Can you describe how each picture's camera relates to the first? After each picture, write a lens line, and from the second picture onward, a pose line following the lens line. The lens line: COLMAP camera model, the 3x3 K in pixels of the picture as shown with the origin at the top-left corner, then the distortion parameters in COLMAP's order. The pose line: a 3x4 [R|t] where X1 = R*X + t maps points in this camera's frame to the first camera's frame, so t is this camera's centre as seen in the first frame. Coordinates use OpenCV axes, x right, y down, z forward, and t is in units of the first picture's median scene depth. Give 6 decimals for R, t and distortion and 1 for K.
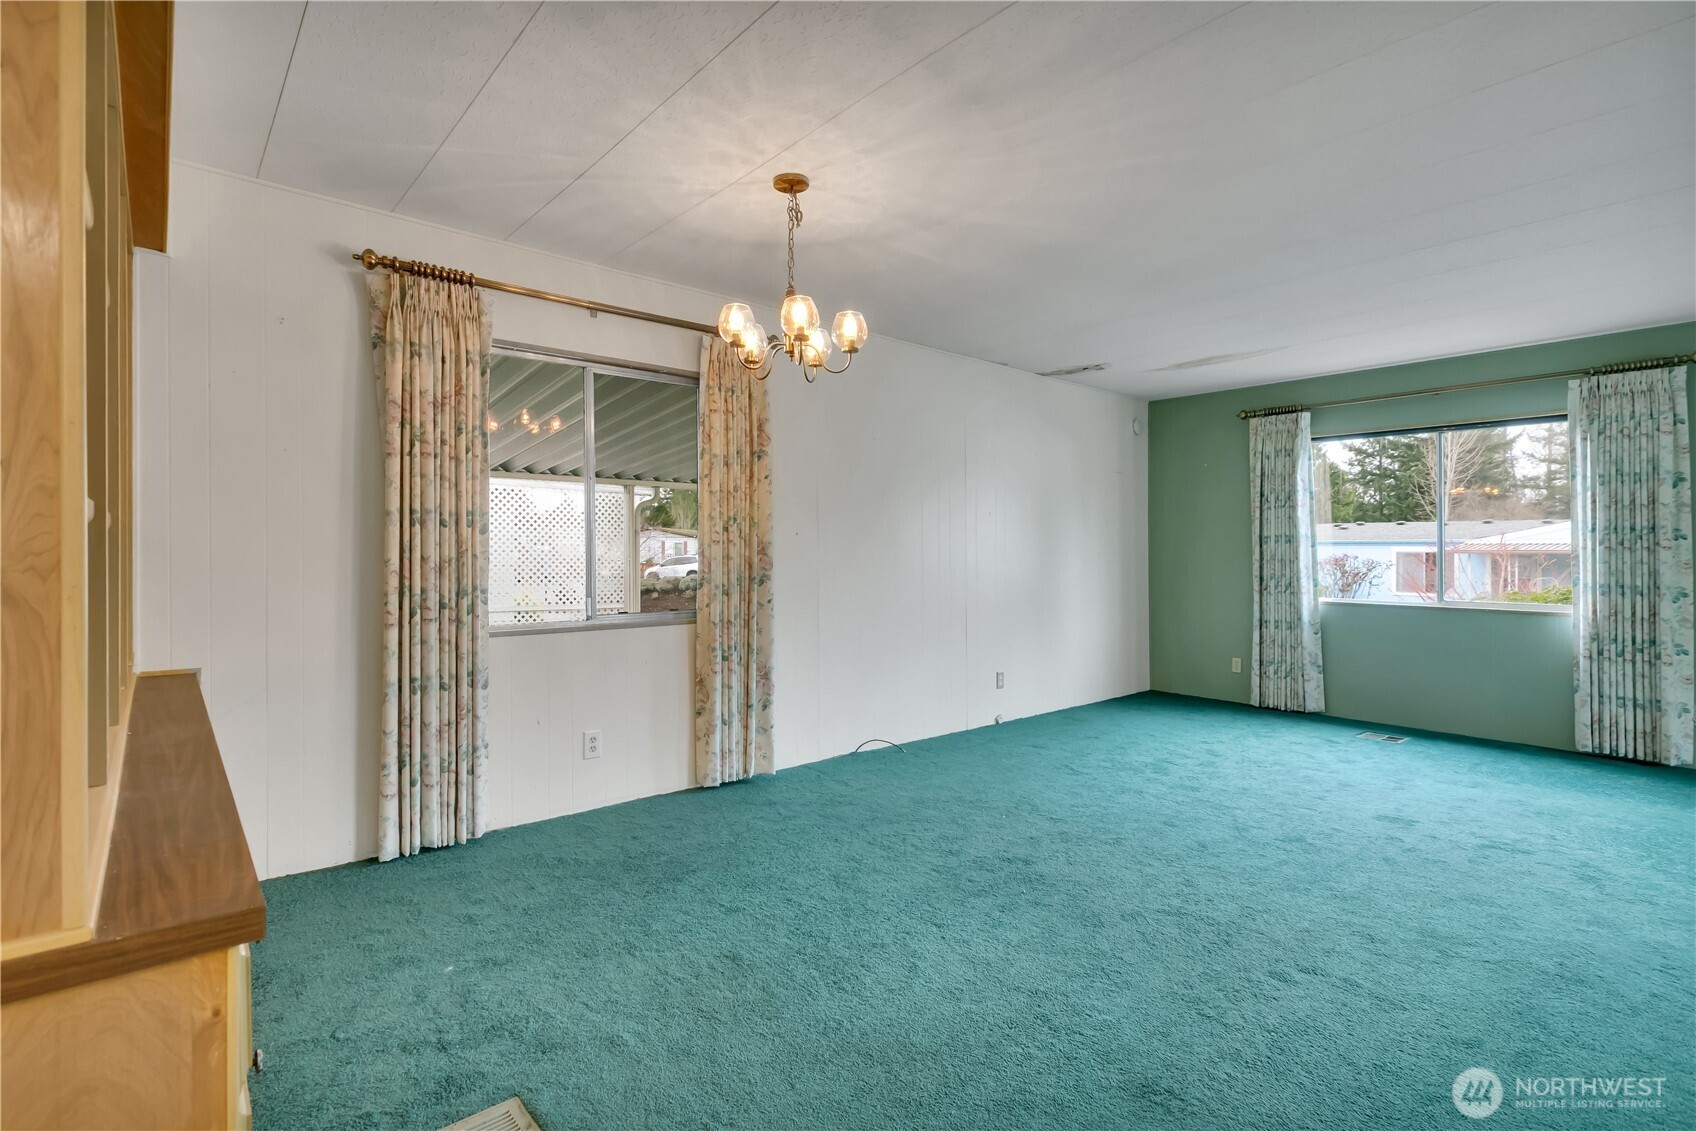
lens RADIAL K [[781.4, 0, 844.7], [0, 781.4, 544.3], [0, 0, 1]] dist [0.000077, 0.000127]
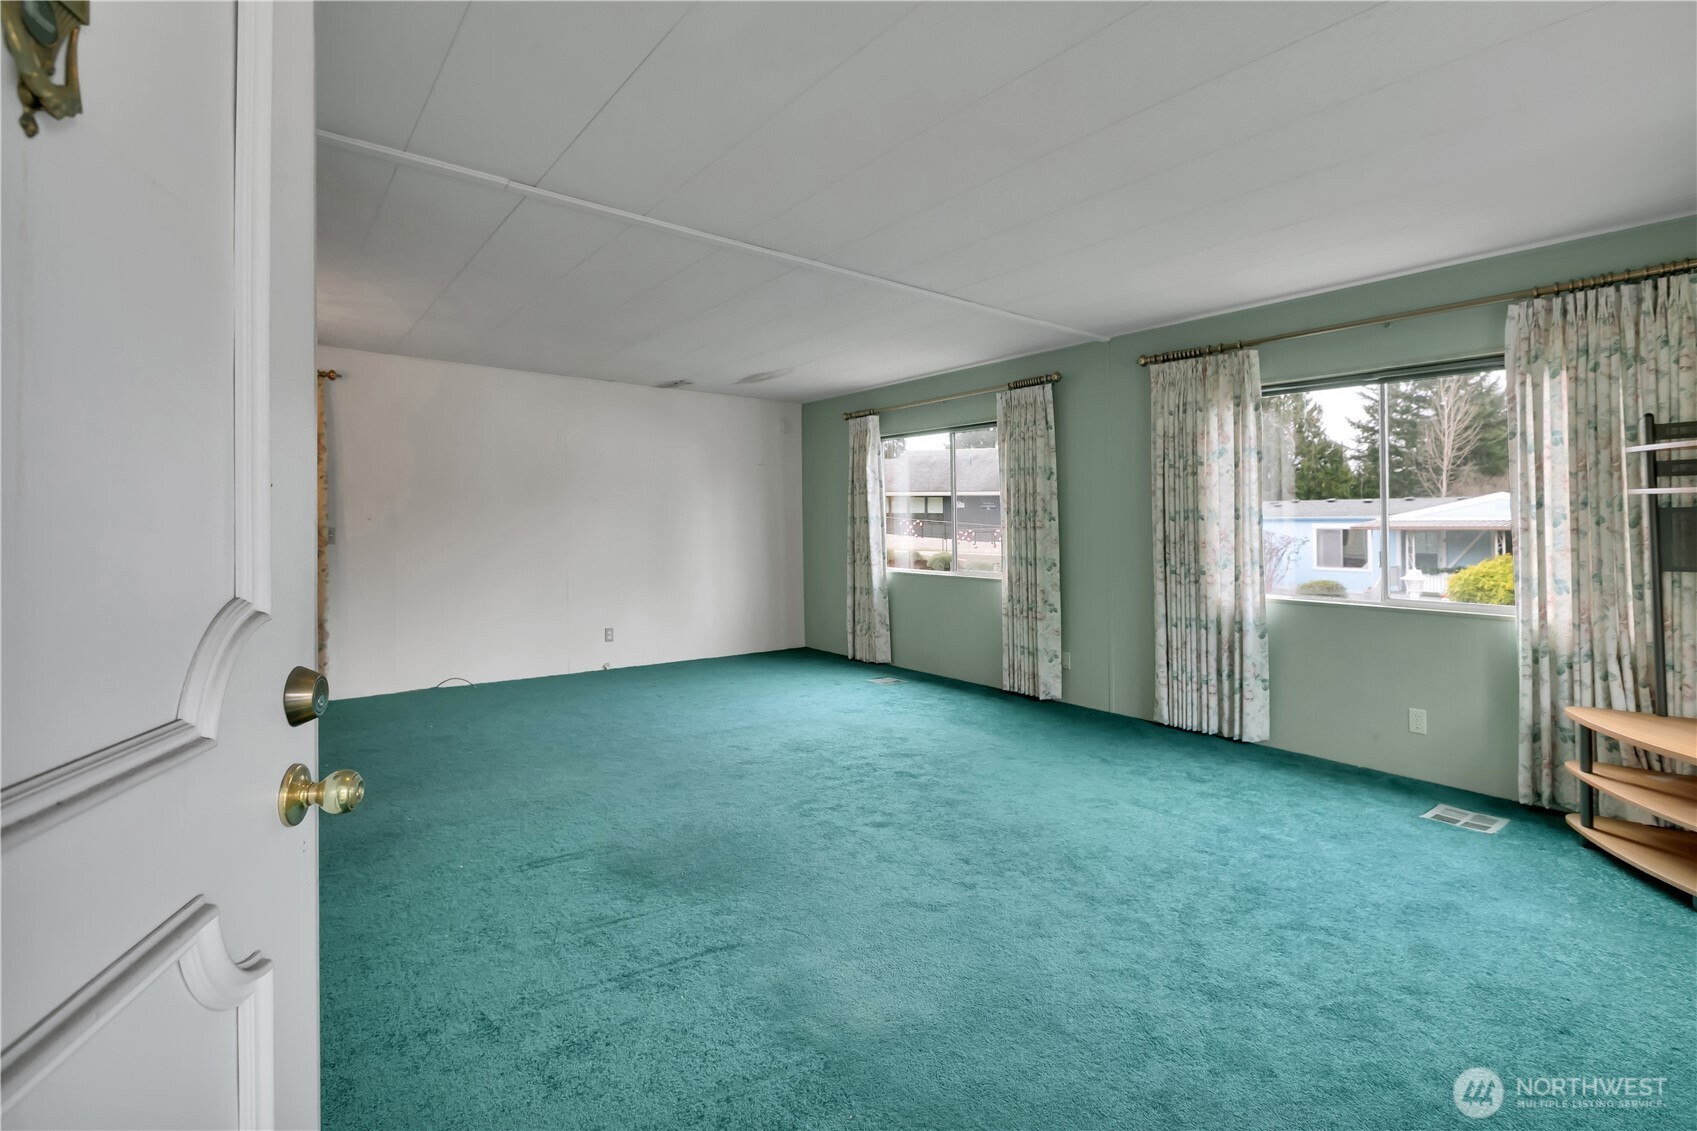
lens RADIAL K [[760.8, 0, 848.7], [0, 760.8, 512.7], [0, 0, 1]] dist [-0.000048, -0.000074]
pose [[0.999370, -0.002546, -0.035392, 0.593424], [0.002141, 0.999932, -0.011468, -0.004438], [0.035419, 0.011385, 0.999308, -0.182159]]
